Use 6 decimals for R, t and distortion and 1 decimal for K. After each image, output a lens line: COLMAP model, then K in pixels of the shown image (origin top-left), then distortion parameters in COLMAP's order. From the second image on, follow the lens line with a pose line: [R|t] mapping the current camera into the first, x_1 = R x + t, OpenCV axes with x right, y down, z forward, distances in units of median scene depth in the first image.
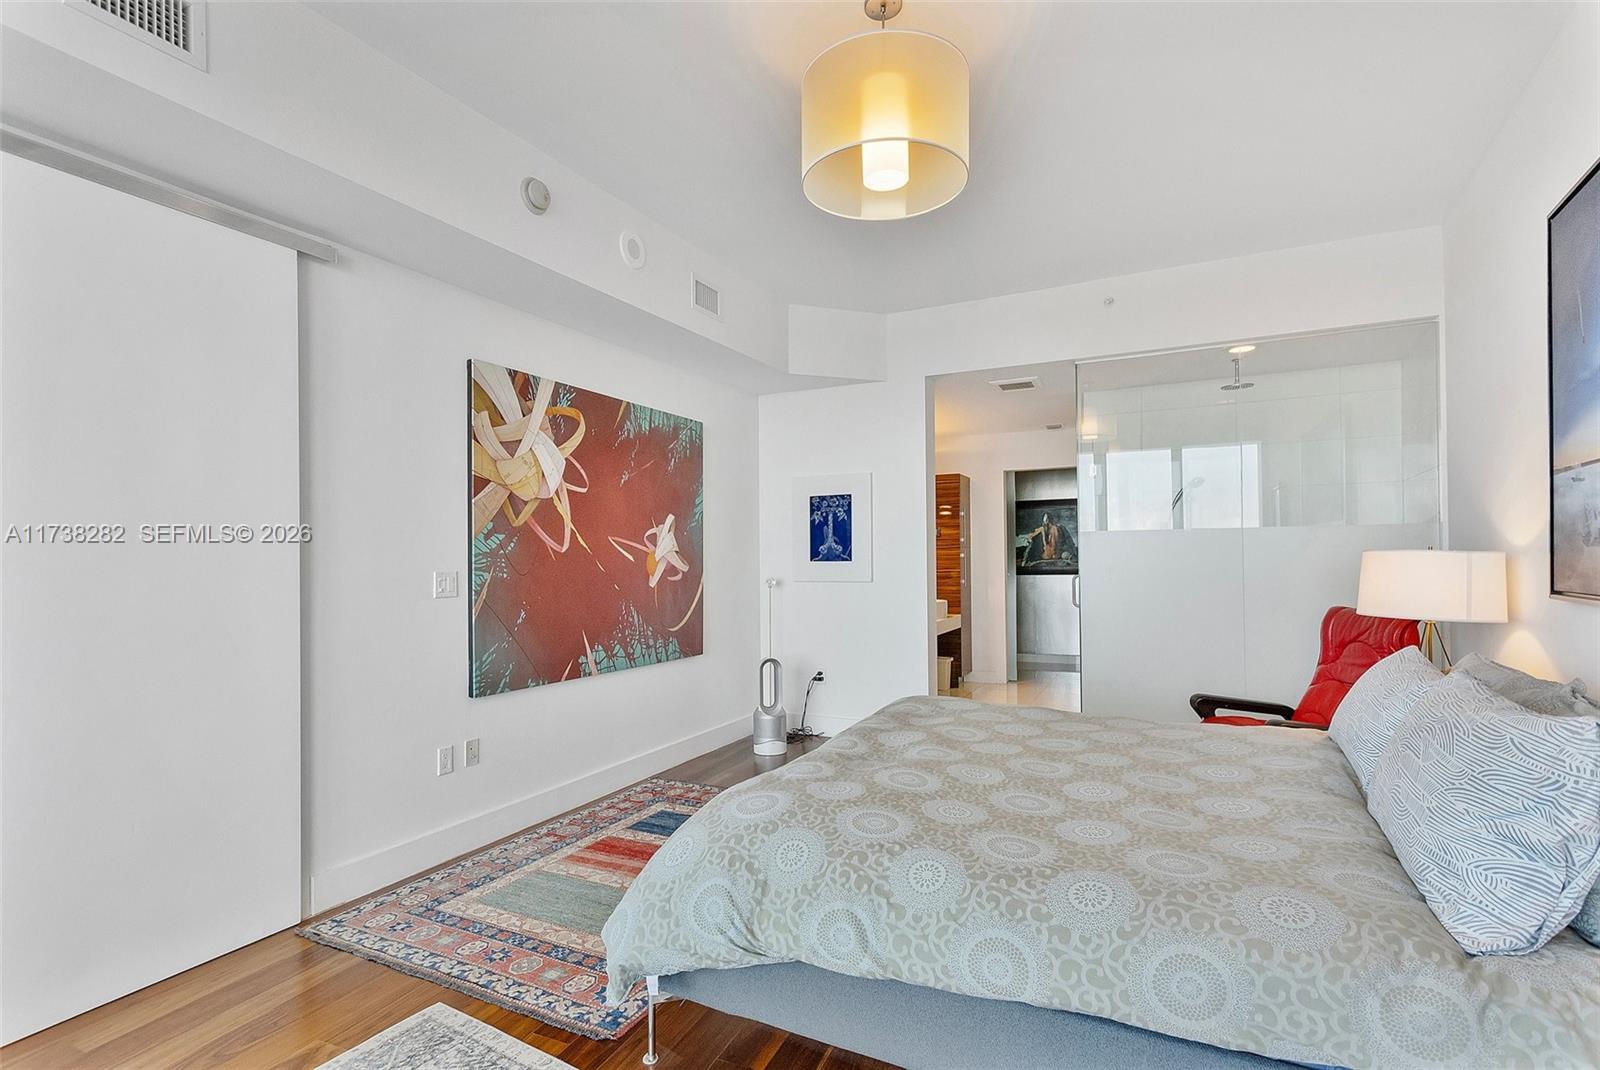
lens RADIAL K [[779.0, 0, 797.3], [0, 779.0, 564.0], [0, 0, 1]] dist [0.002331, 0.000235]
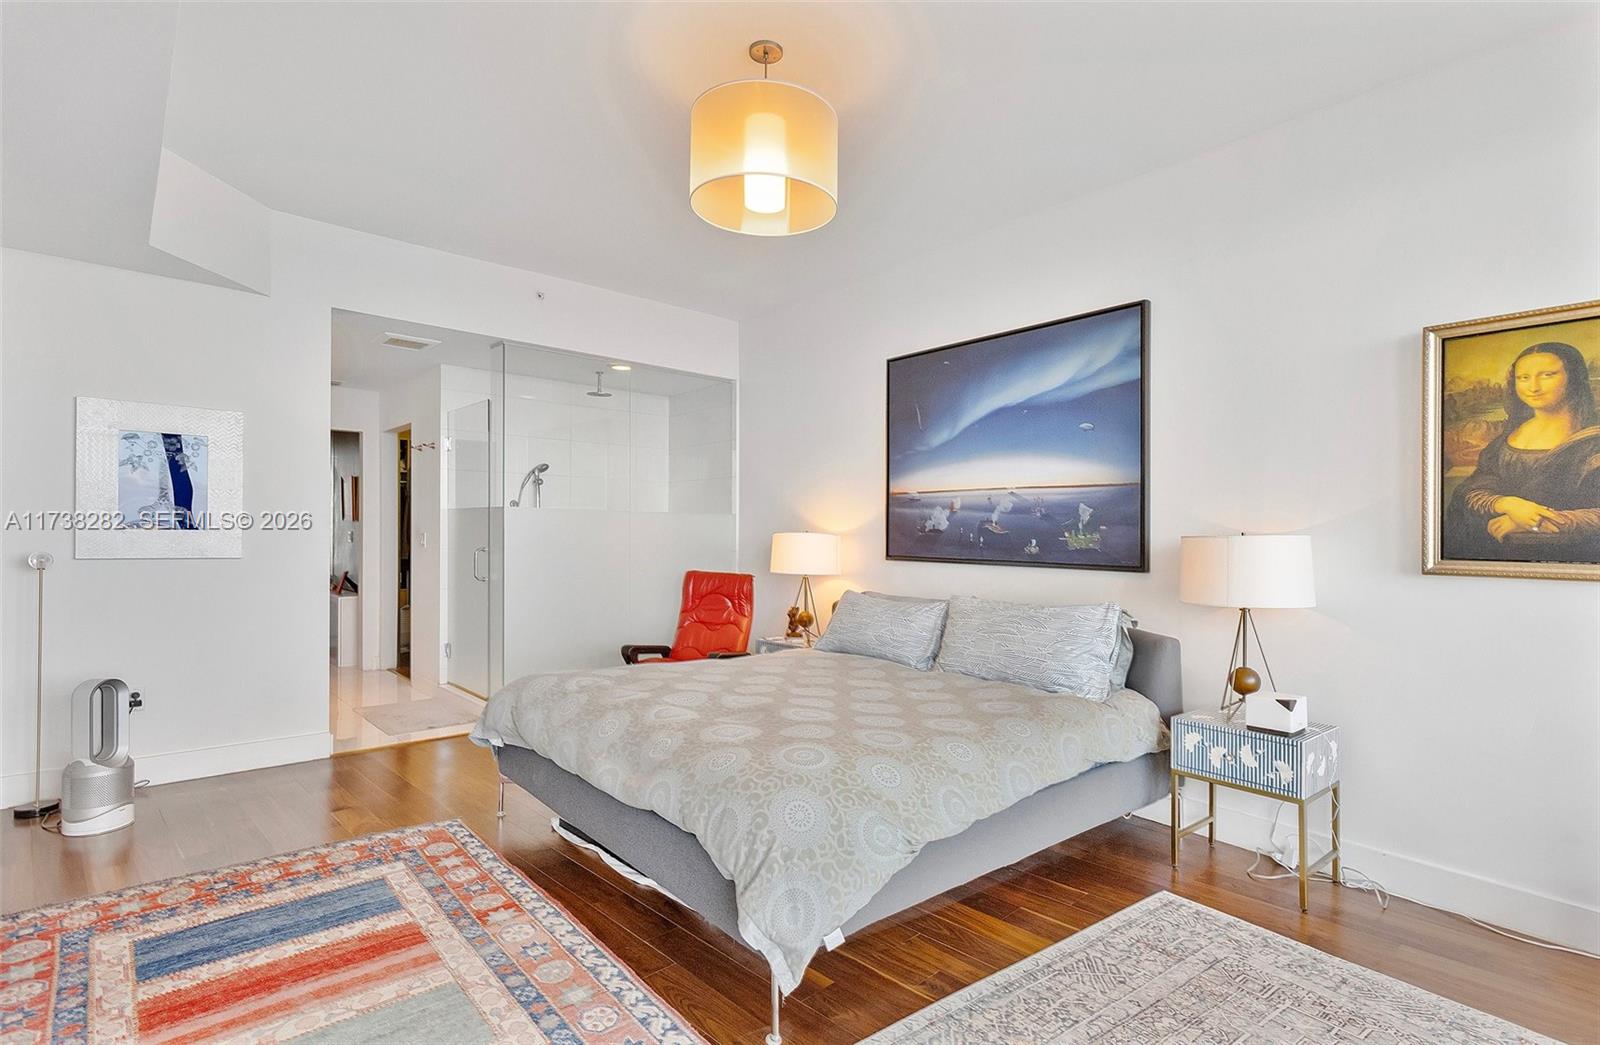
lens RADIAL K [[776.1, 0, 799.0], [0, 776.1, 542.2], [0, 0, 1]] dist [0.001300, 0.000596]
pose [[0.371663, 0.006311, 0.928346, -0.535588], [-0.010343, 0.999943, -0.002657, 0.005591], [-0.928310, -0.008614, 0.371708, 0.303649]]
